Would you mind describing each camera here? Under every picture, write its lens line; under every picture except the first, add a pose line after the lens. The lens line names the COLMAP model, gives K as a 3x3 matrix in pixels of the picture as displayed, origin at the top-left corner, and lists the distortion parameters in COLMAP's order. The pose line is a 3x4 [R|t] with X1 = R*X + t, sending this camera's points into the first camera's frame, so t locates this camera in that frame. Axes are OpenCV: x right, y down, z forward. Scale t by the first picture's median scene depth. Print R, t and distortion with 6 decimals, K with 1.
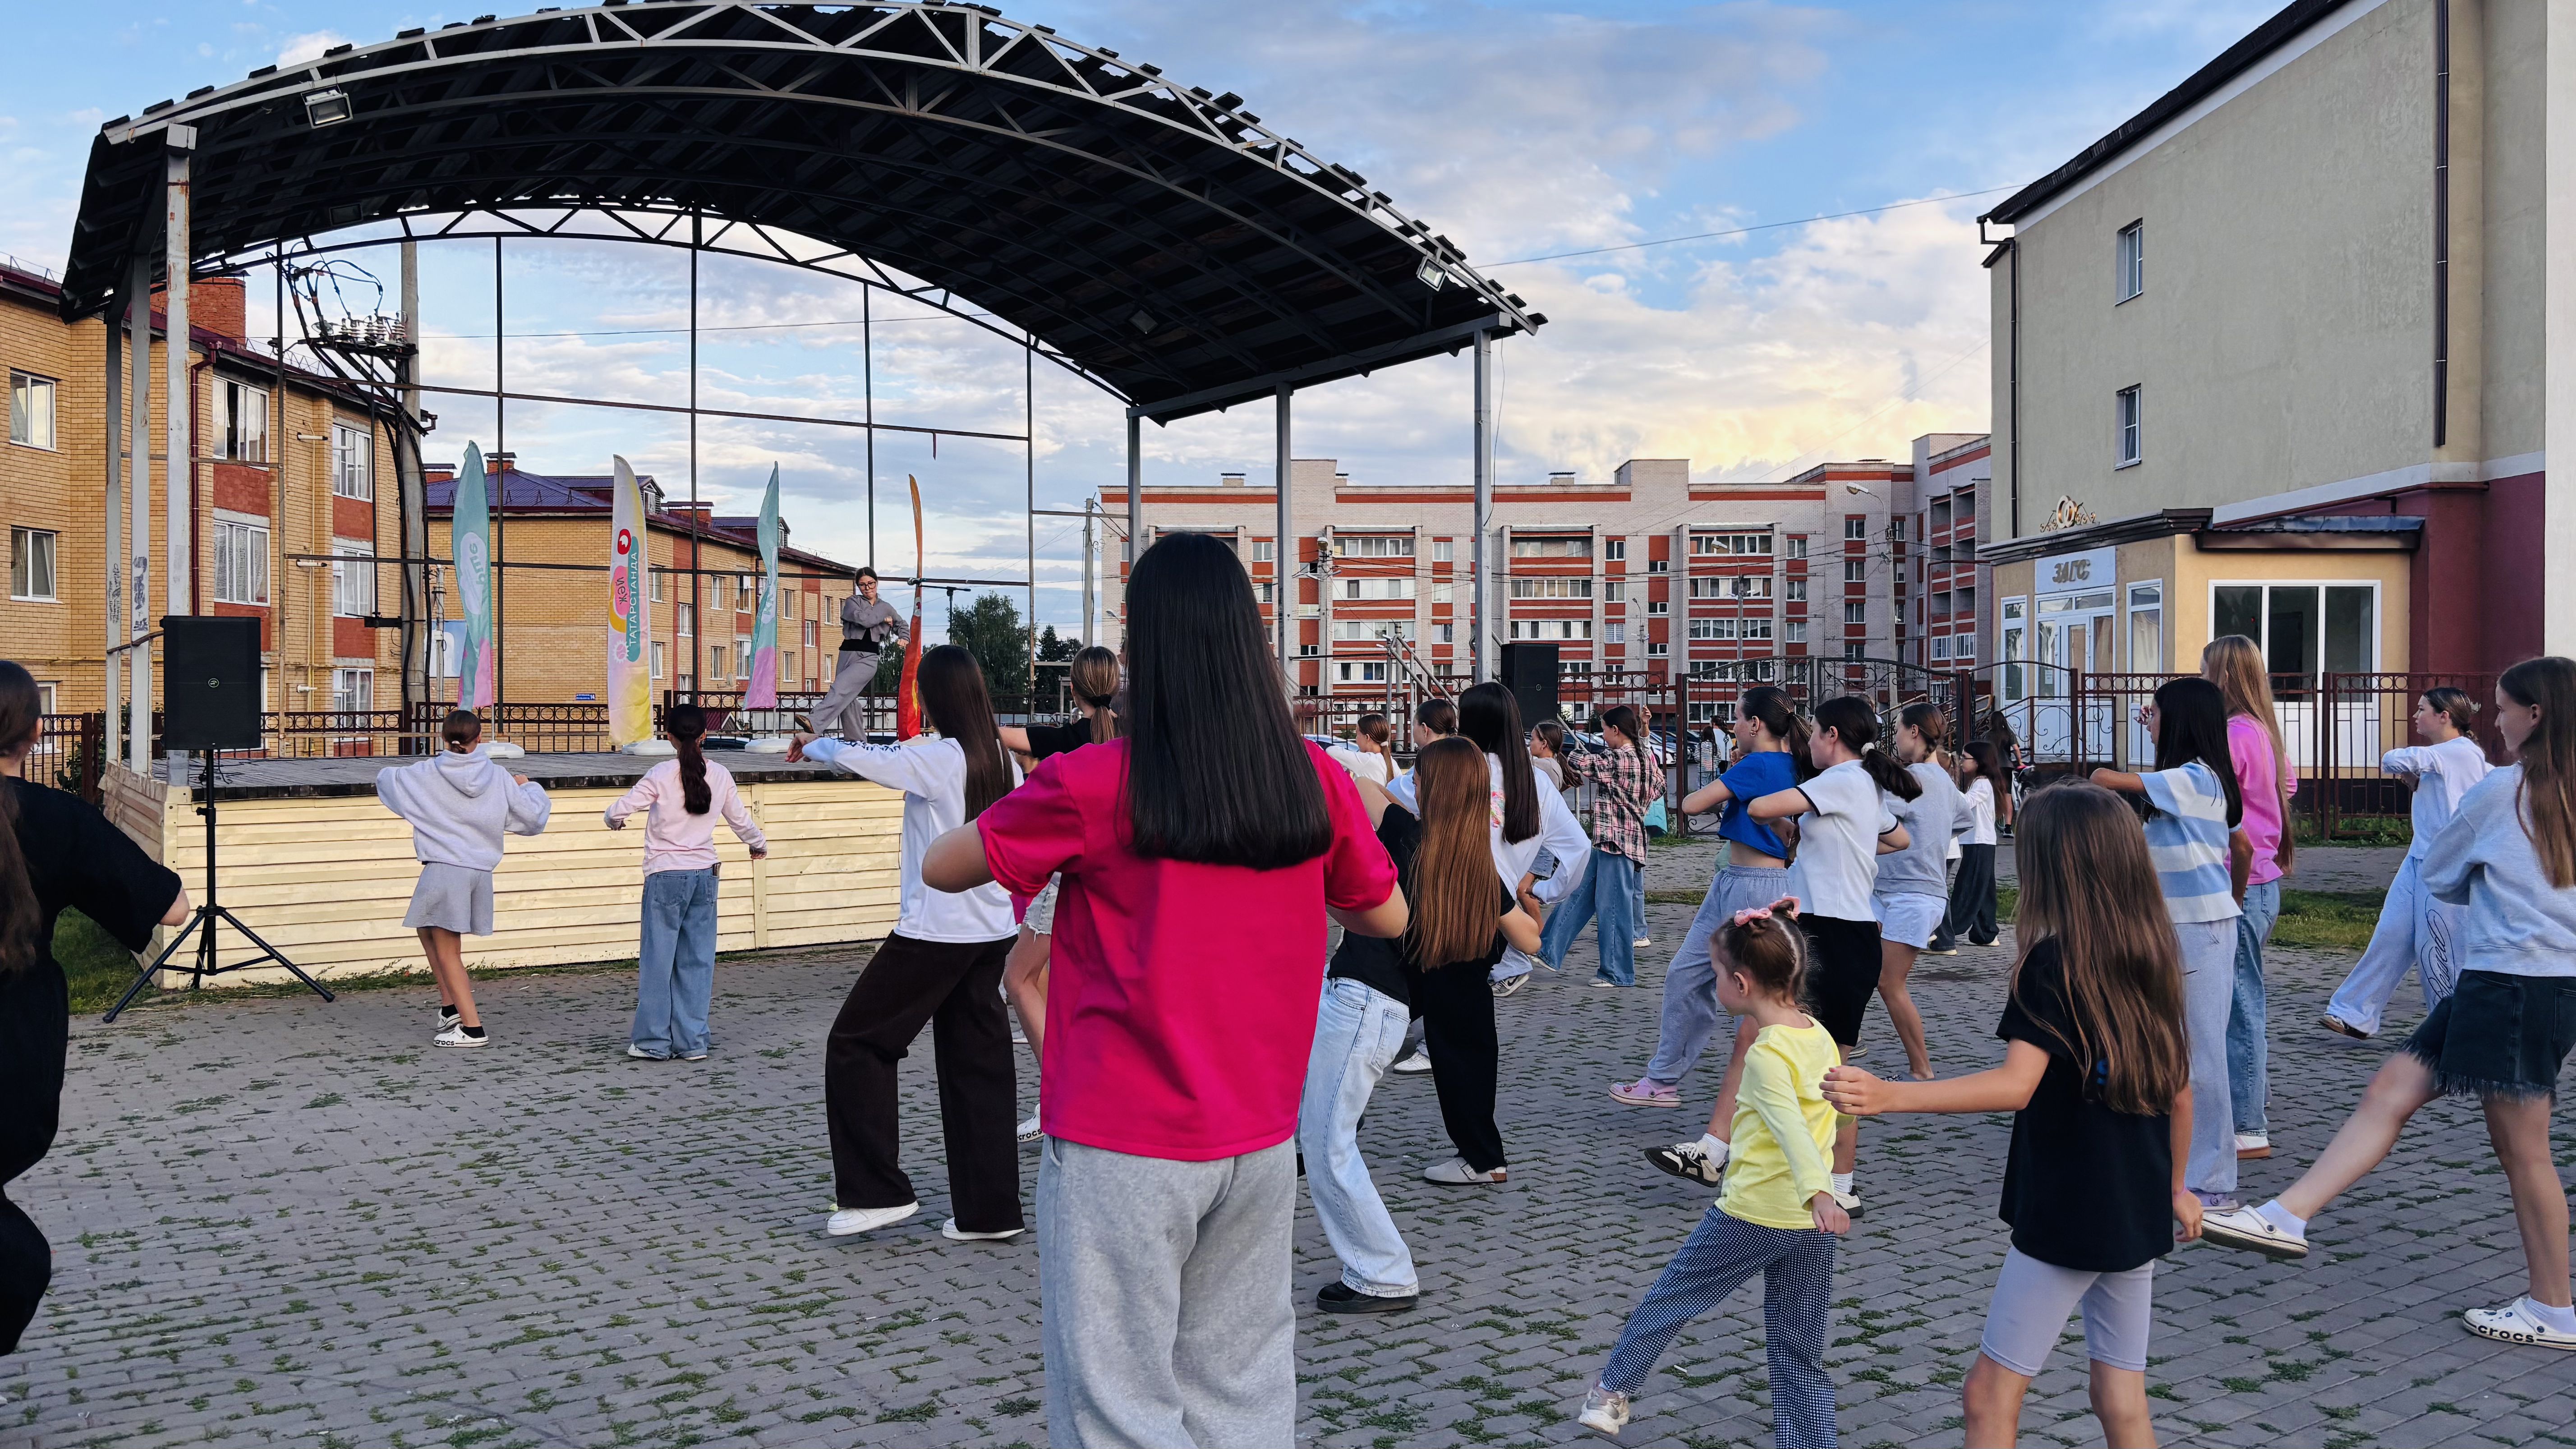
lens RADIAL K [[1961.8, 0, 1303.2], [0, 1961.8, 730.1], [0, 0, 1]] dist [0.052811, -0.065658]
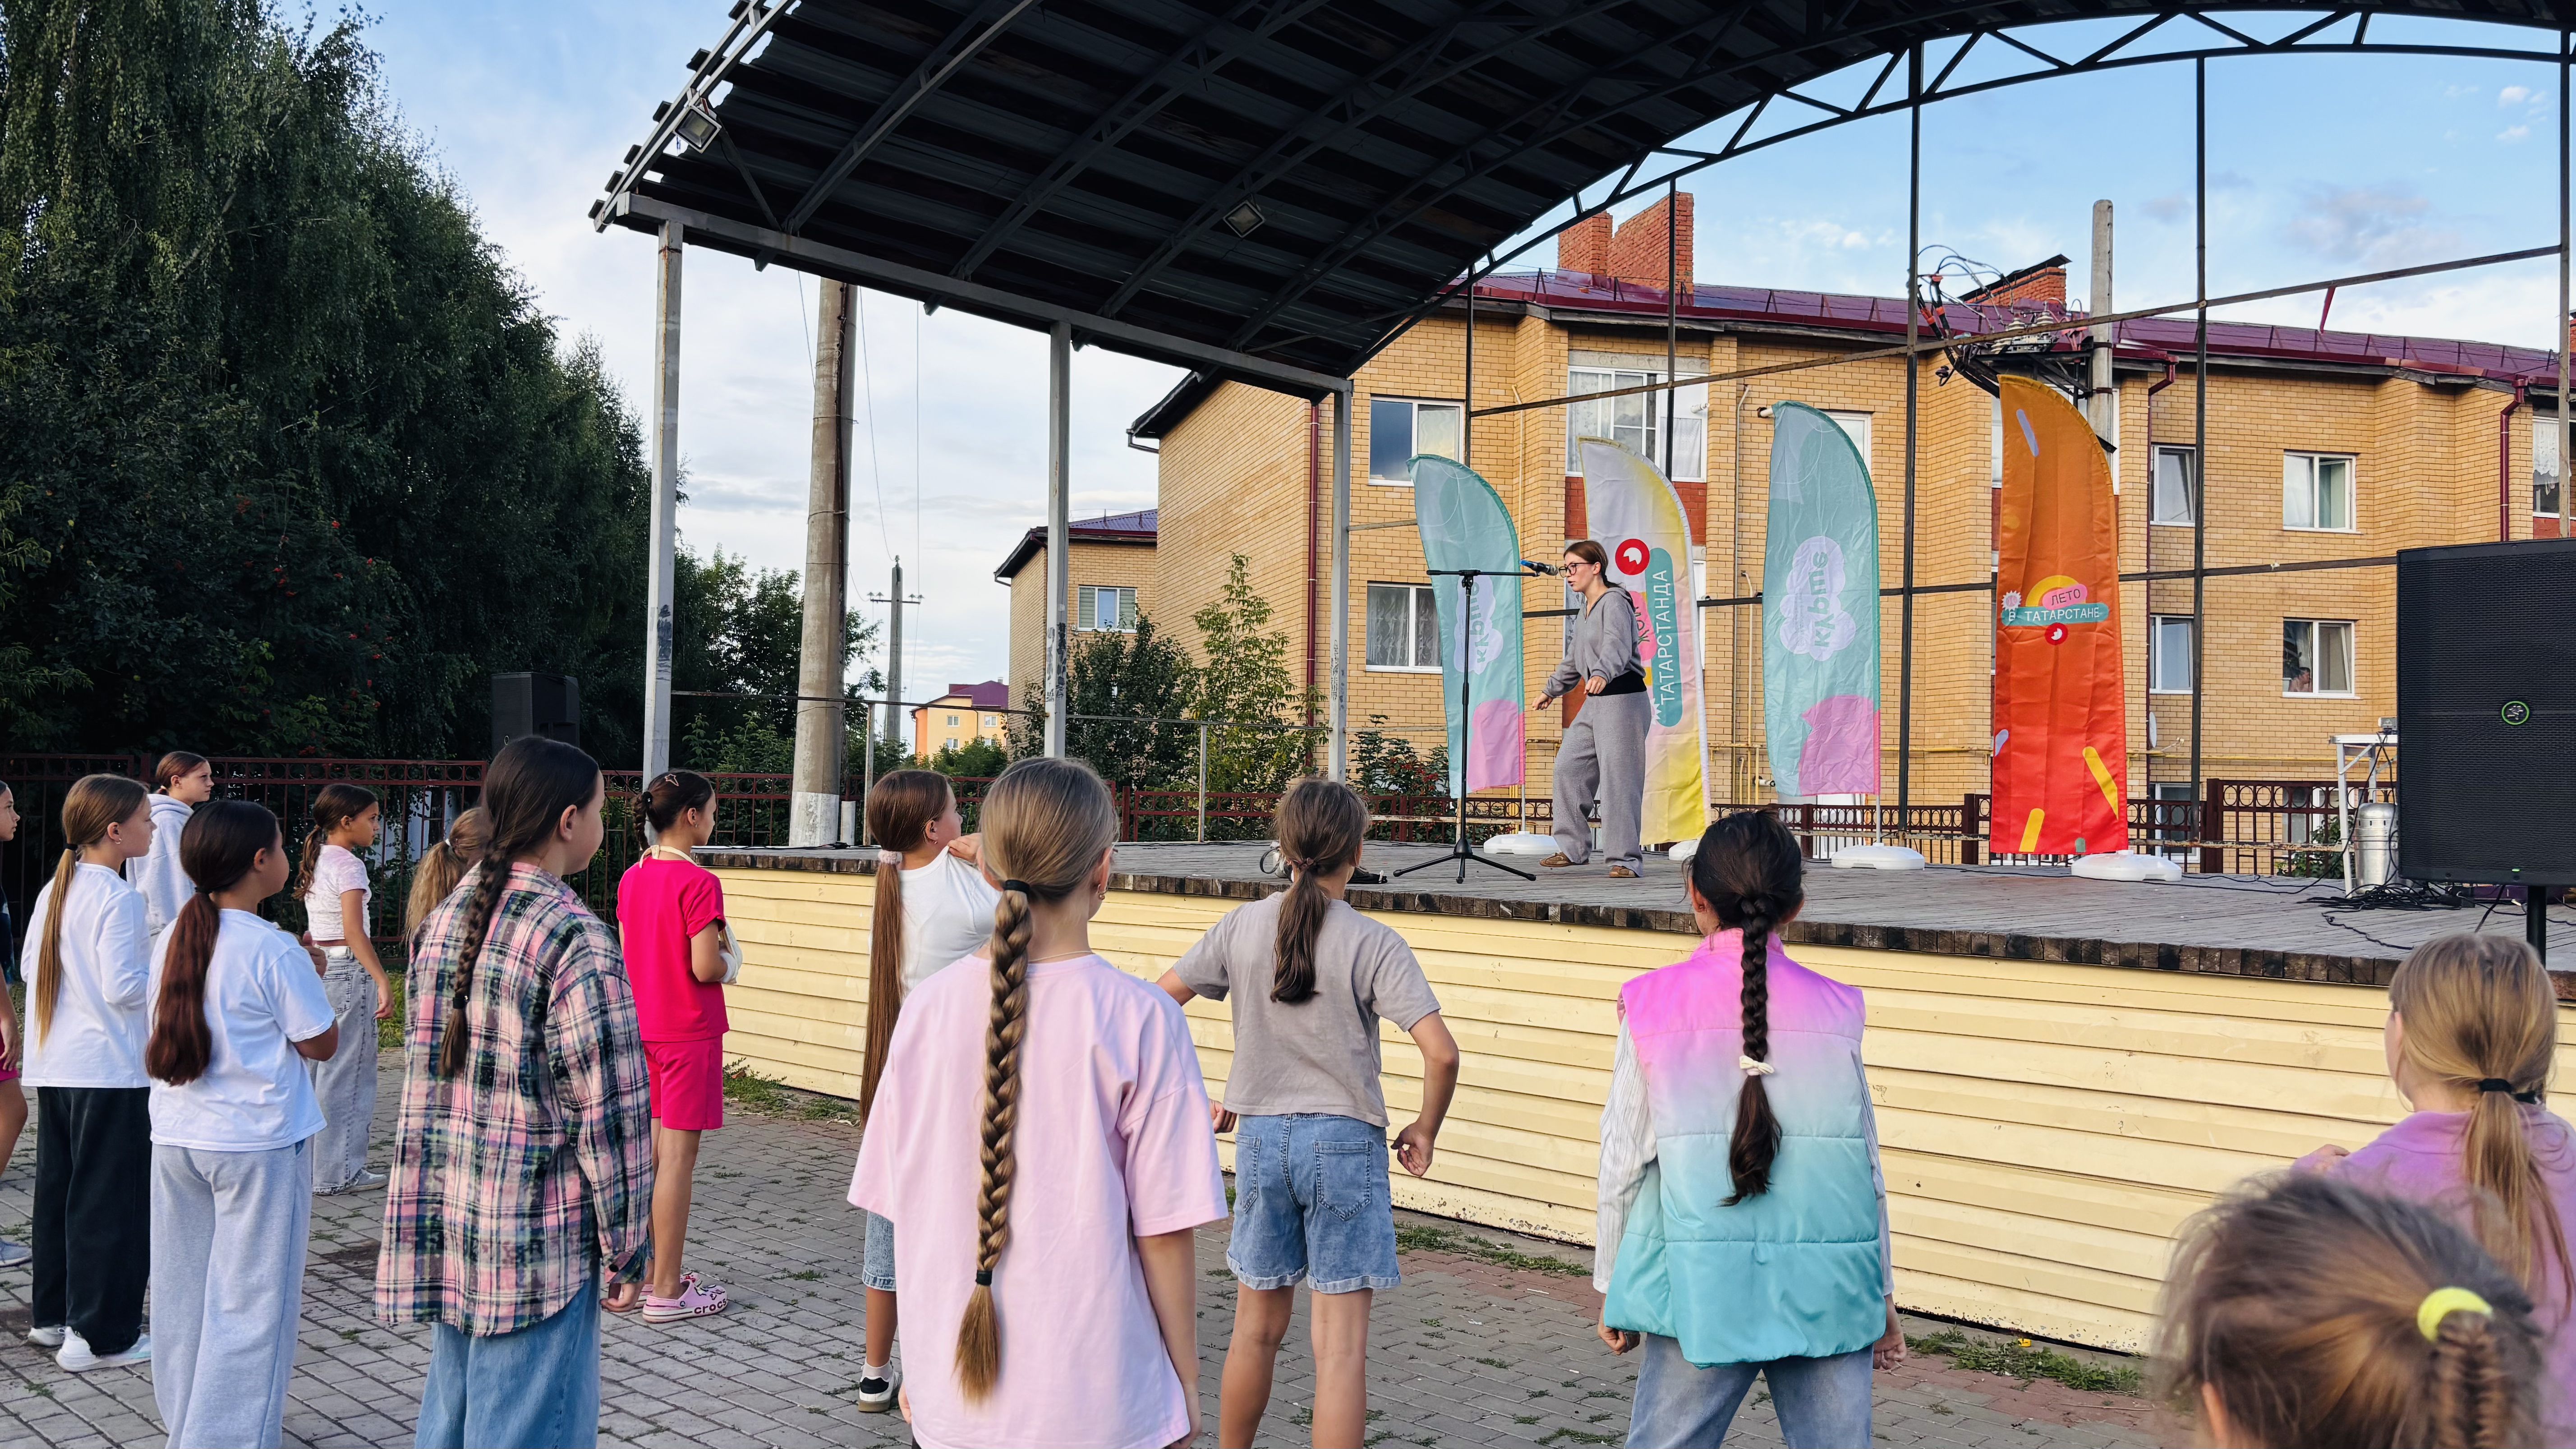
lens RADIAL K [[1961.8, 0, 1285.8], [0, 1961.8, 745.5], [0, 0, 1]] dist [0.052811, -0.065658]
pose [[0.240889, -0.020471, -0.970337, 0.128968], [-0.029965, 0.999144, -0.028517, -0.001562], [0.970090, 0.035946, 0.240070, 0.296175]]
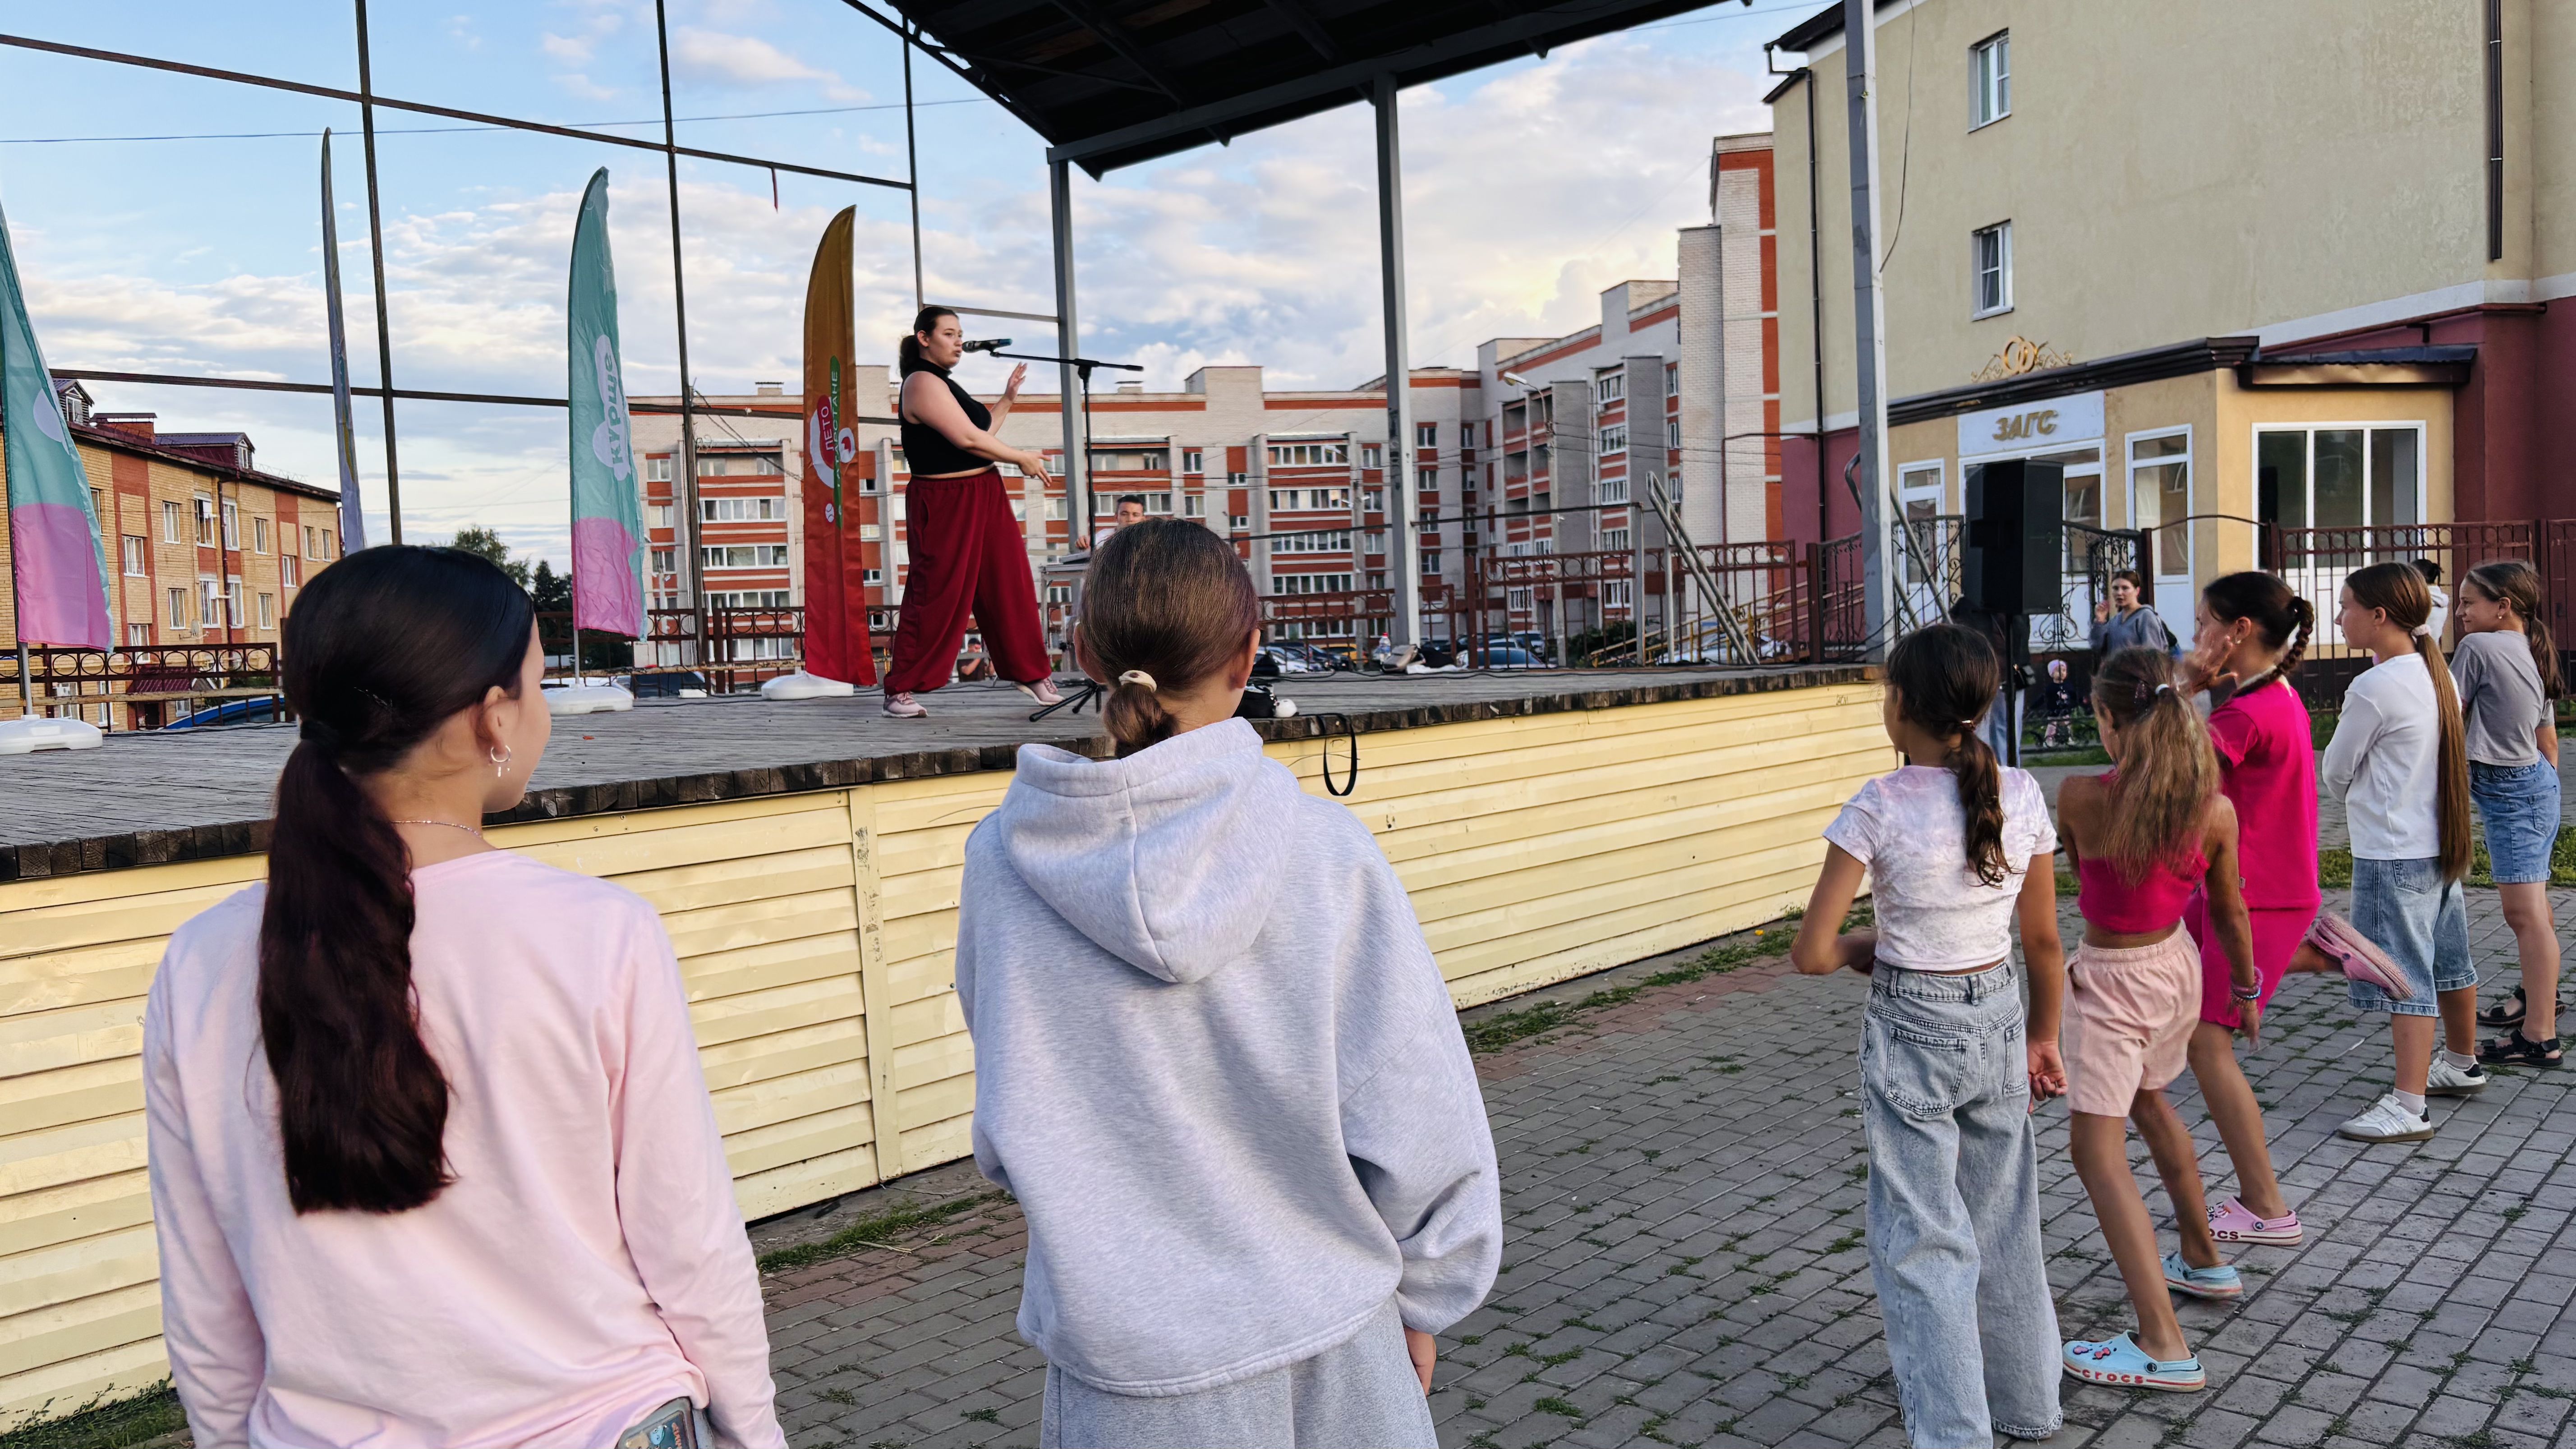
lens RADIAL K [[1961.8, 0, 1278.6], [0, 1961.8, 727.1], [0, 0, 1]] dist [0.052811, -0.065658]
pose [[0.971502, -0.049705, 0.231763, -0.091258], [0.041347, 0.998312, 0.040786, 0.000526], [-0.233399, -0.030041, 0.971917, 0.184098]]
